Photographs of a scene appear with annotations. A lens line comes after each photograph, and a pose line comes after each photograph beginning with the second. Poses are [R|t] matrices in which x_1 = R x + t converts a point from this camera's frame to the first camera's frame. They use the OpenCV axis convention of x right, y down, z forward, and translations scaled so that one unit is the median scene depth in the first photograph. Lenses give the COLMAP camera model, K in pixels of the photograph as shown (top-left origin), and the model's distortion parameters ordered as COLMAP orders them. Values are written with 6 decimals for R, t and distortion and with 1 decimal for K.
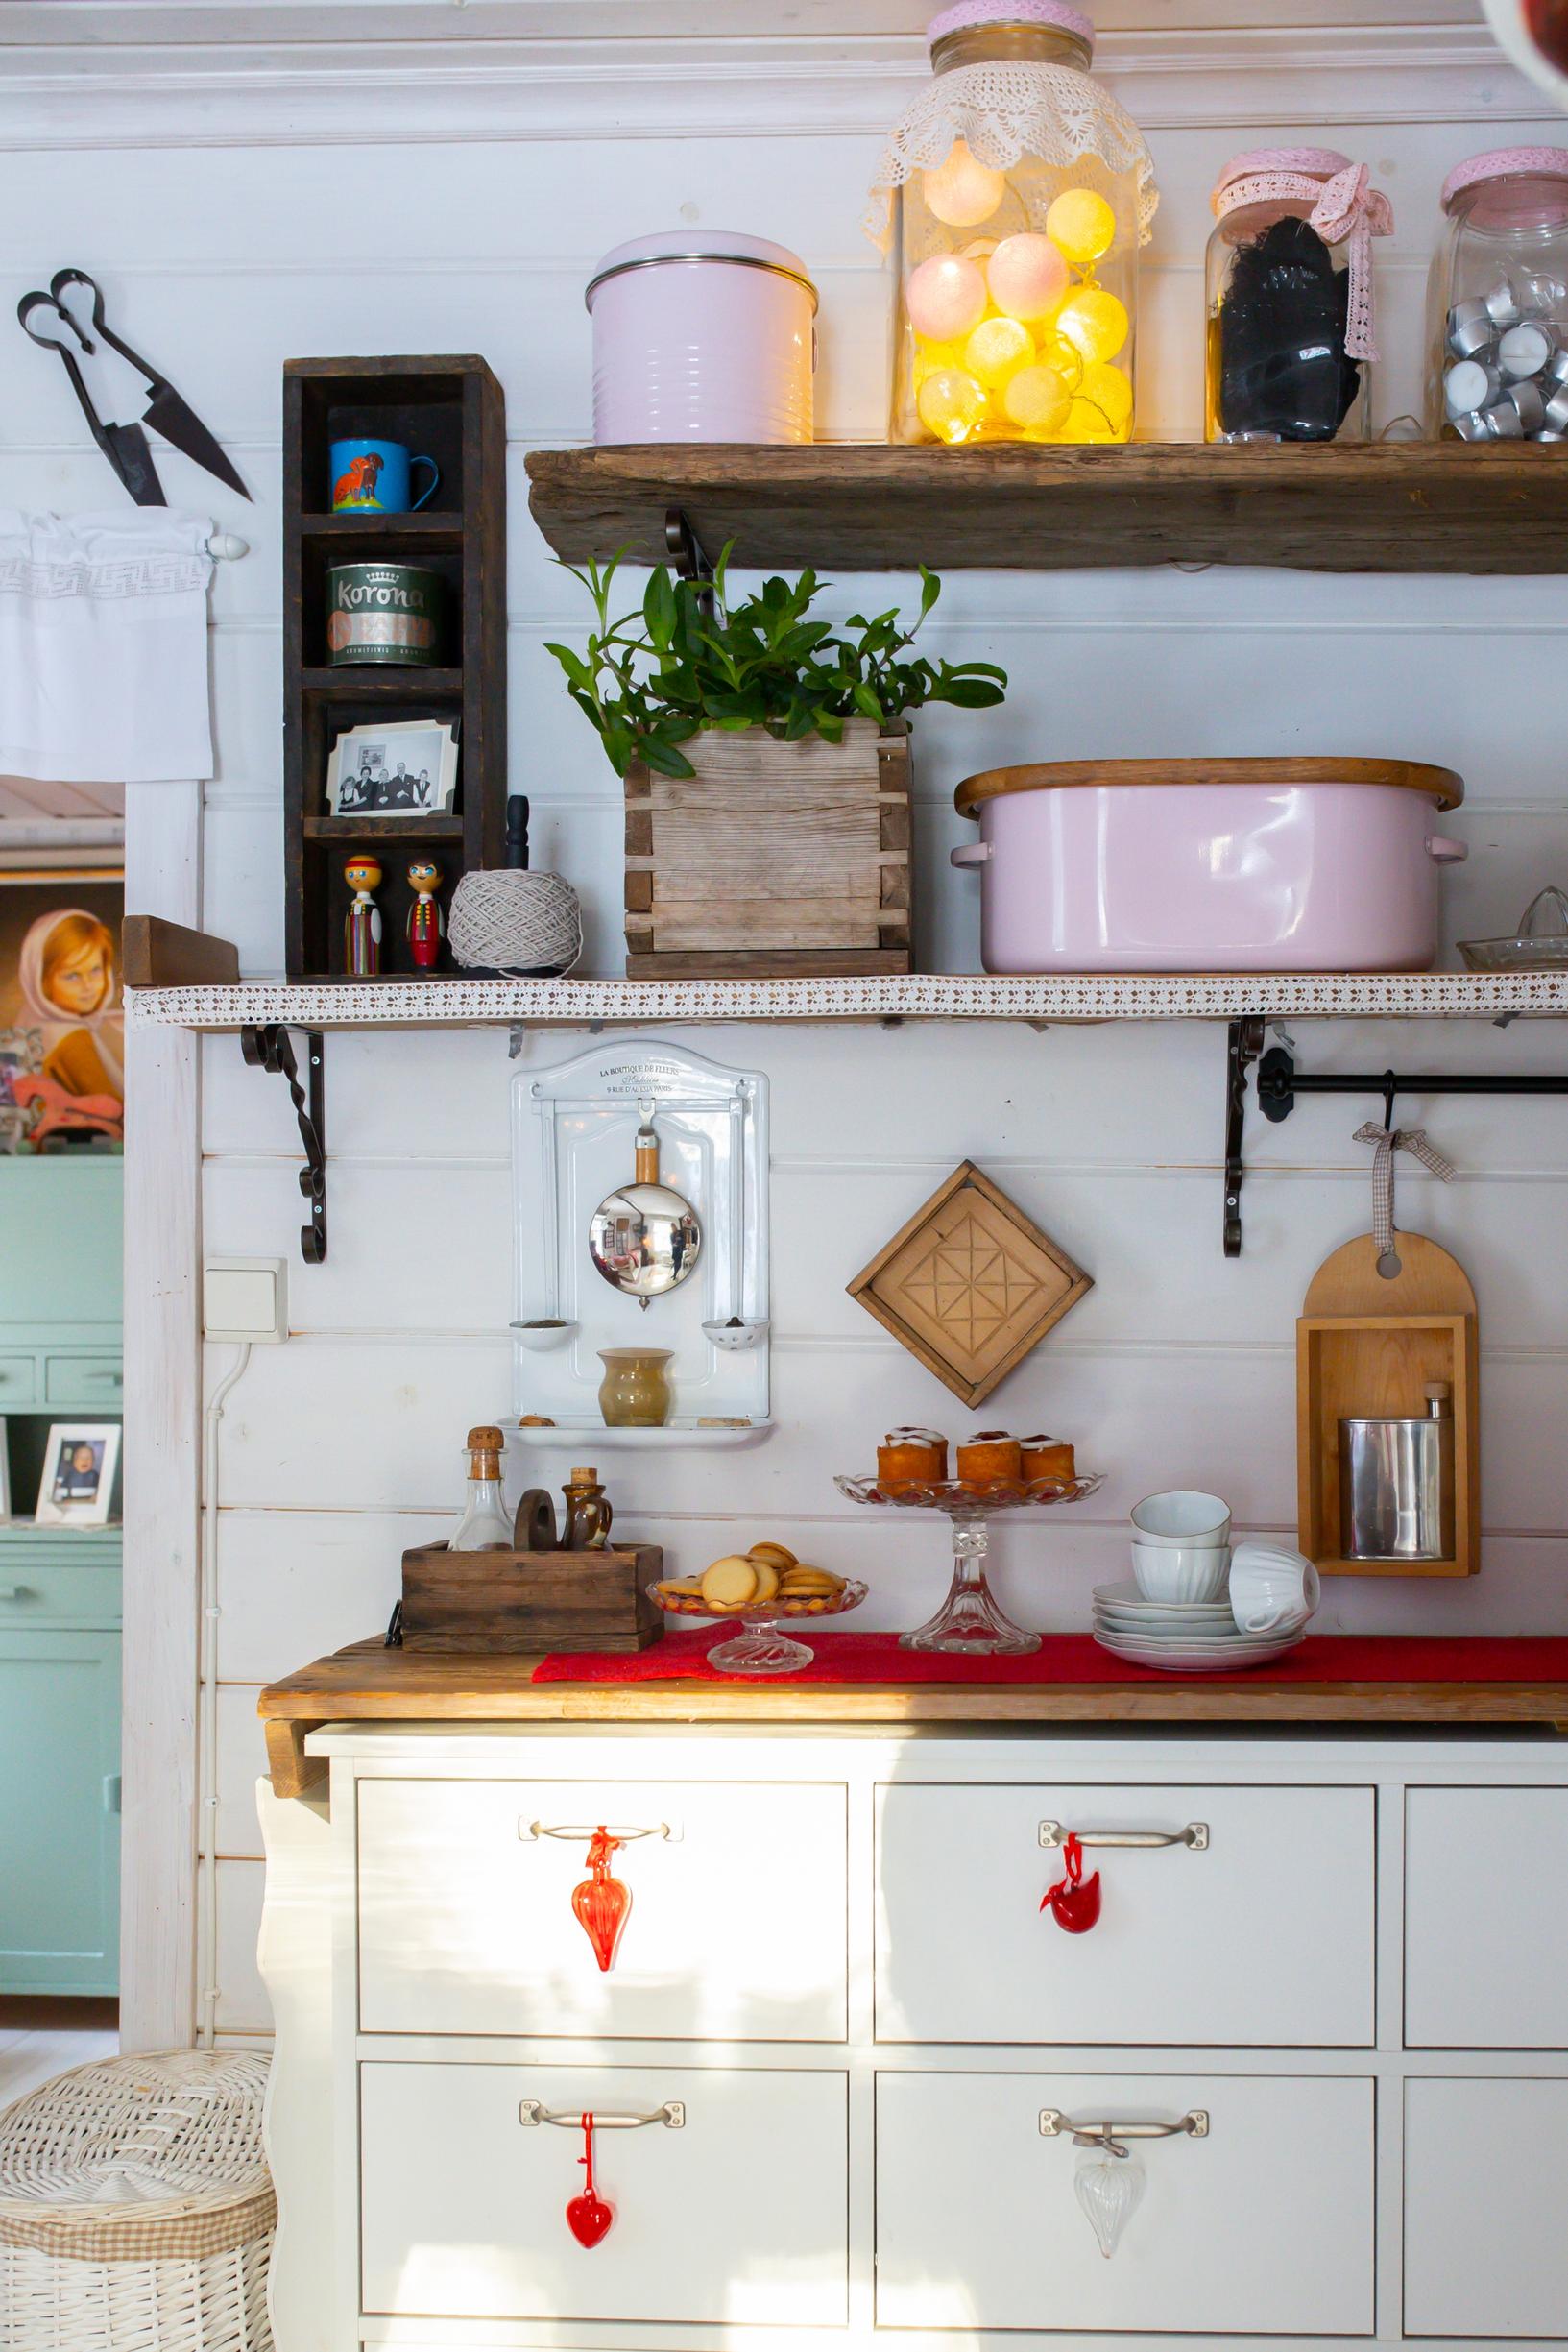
lens RADIAL K [[2830.9, 0, 857.9], [0, 2830.9, 1370.2], [0, 0, 1]] dist [-0.037737, -0.028615]
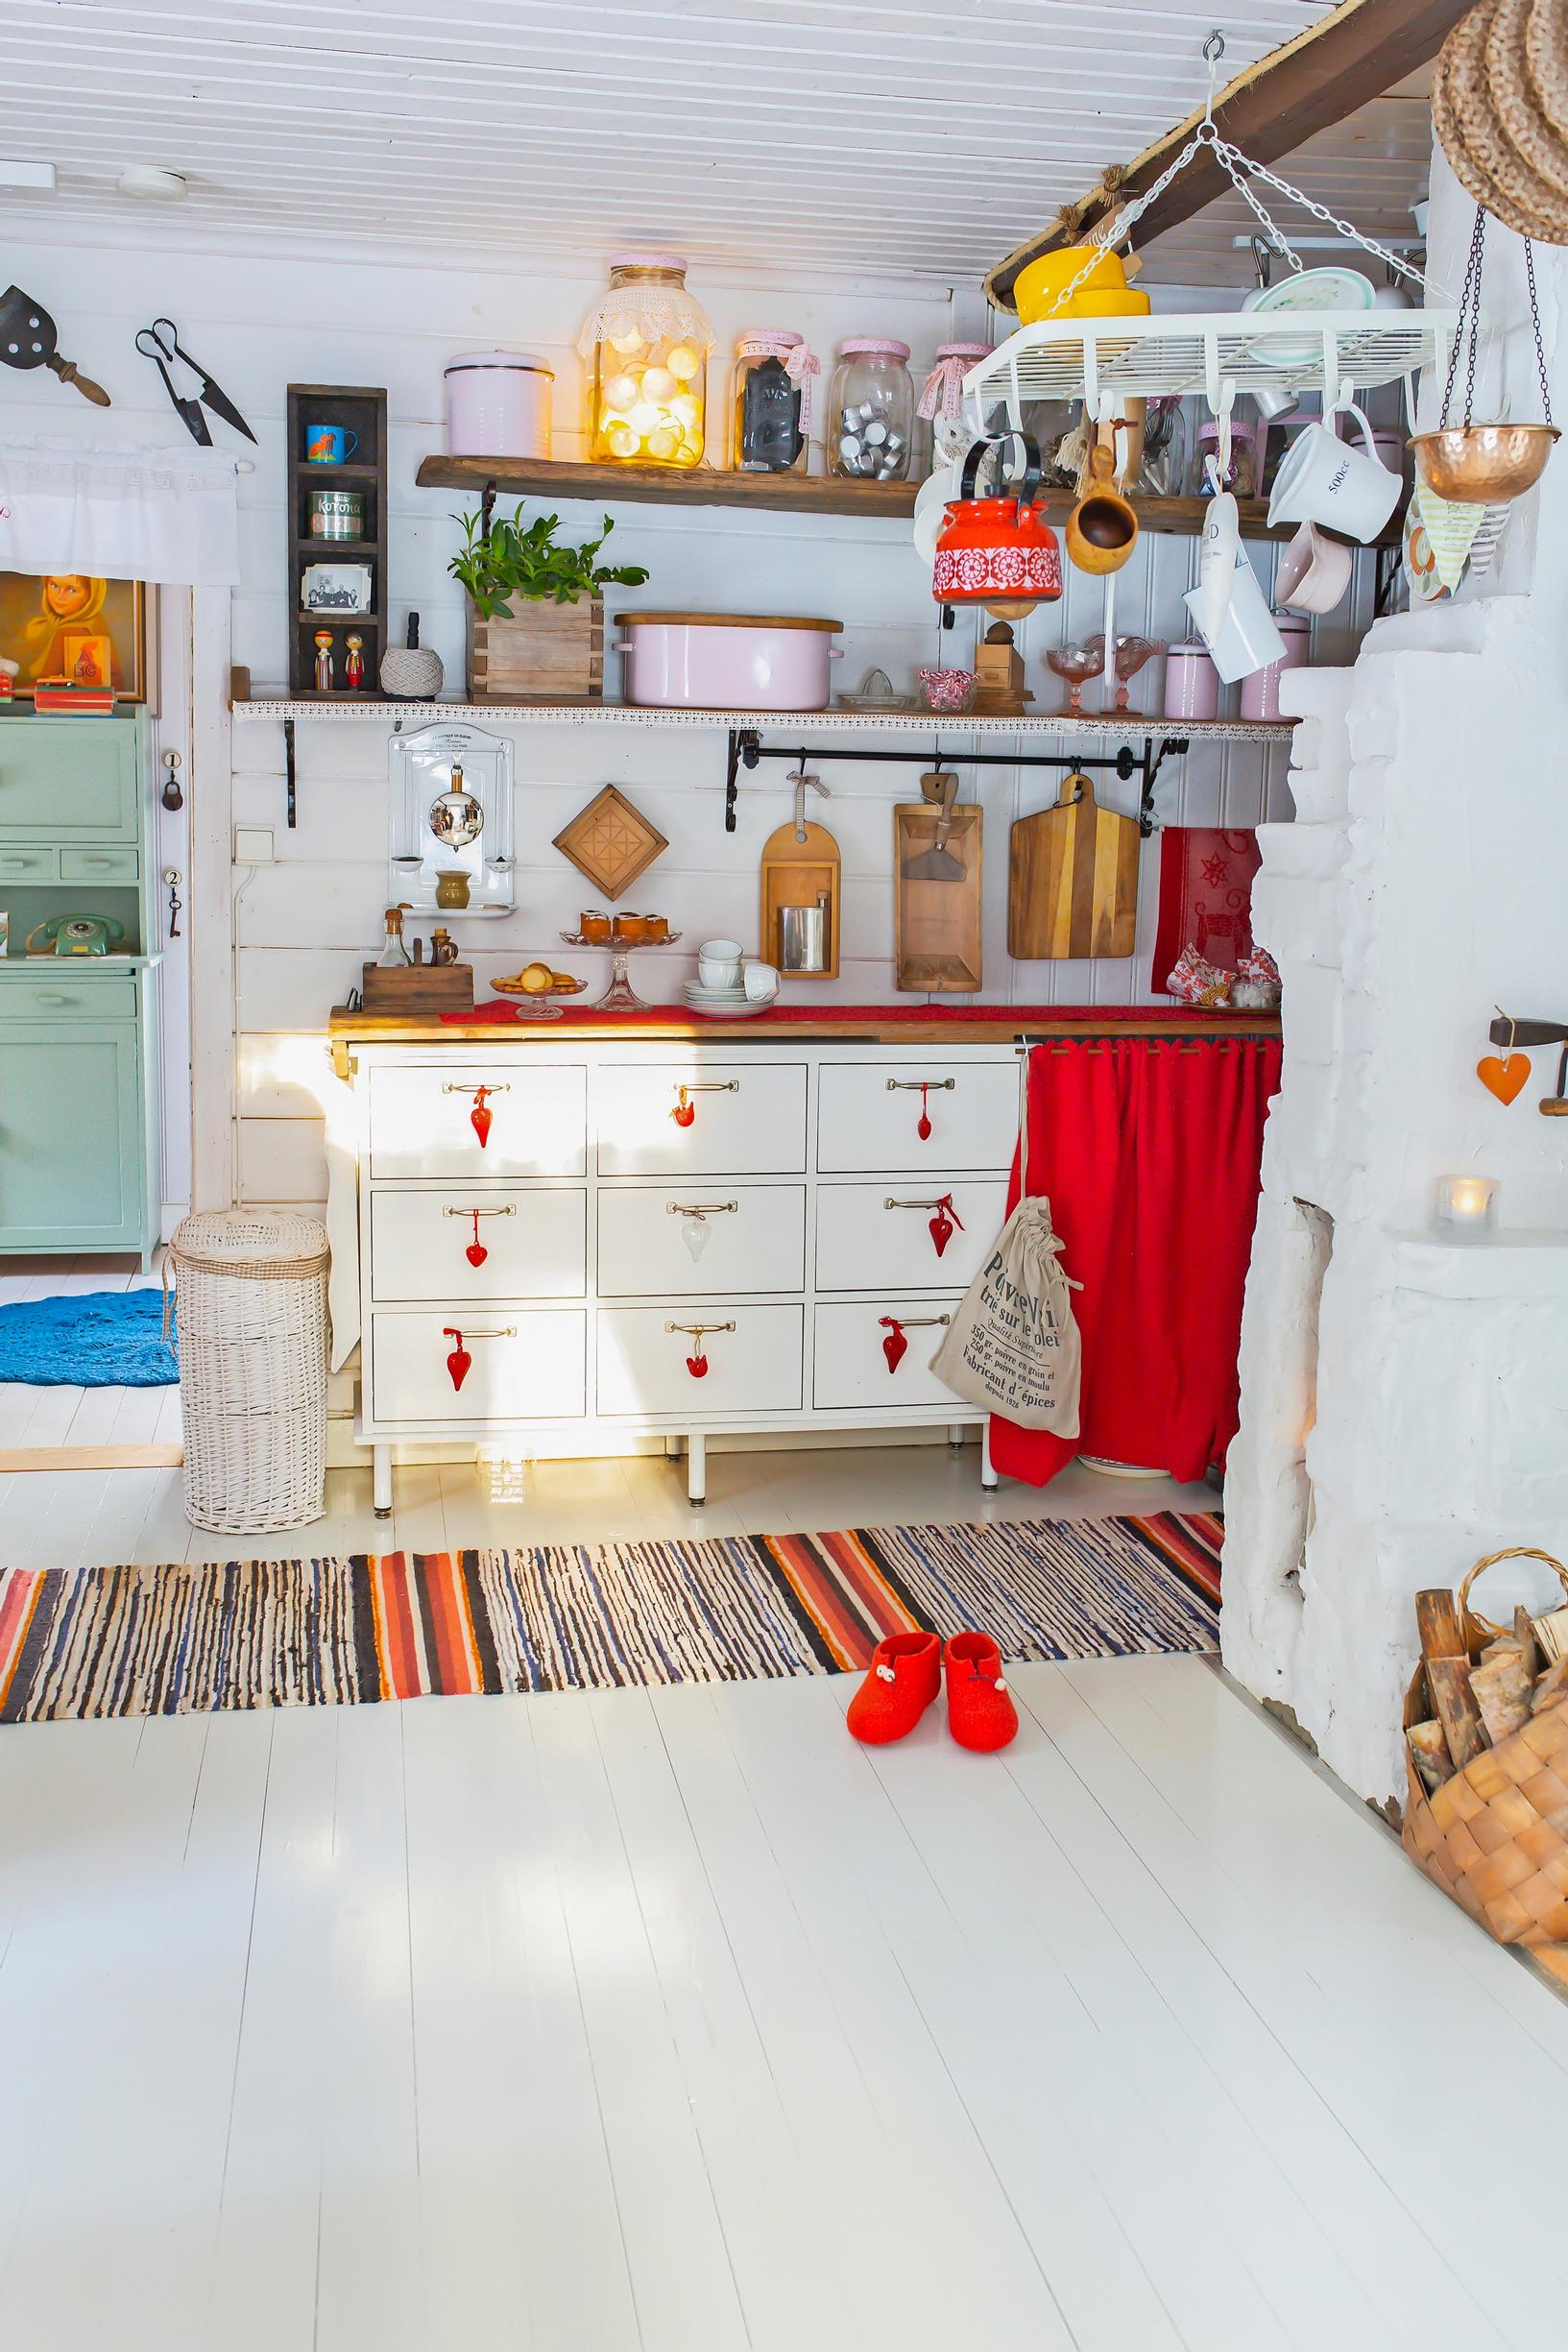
lens RADIAL K [[2441.5, 0, 778.3], [0, 2441.5, 1129.6], [0, 0, 1]] dist [-0.001166, -0.002882]
pose [[0.968877, -0.017128, 0.246948, -0.302989], [-0.013608, 0.992409, 0.122222, -0.043219], [-0.247167, -0.121779, 0.961290, -0.850676]]
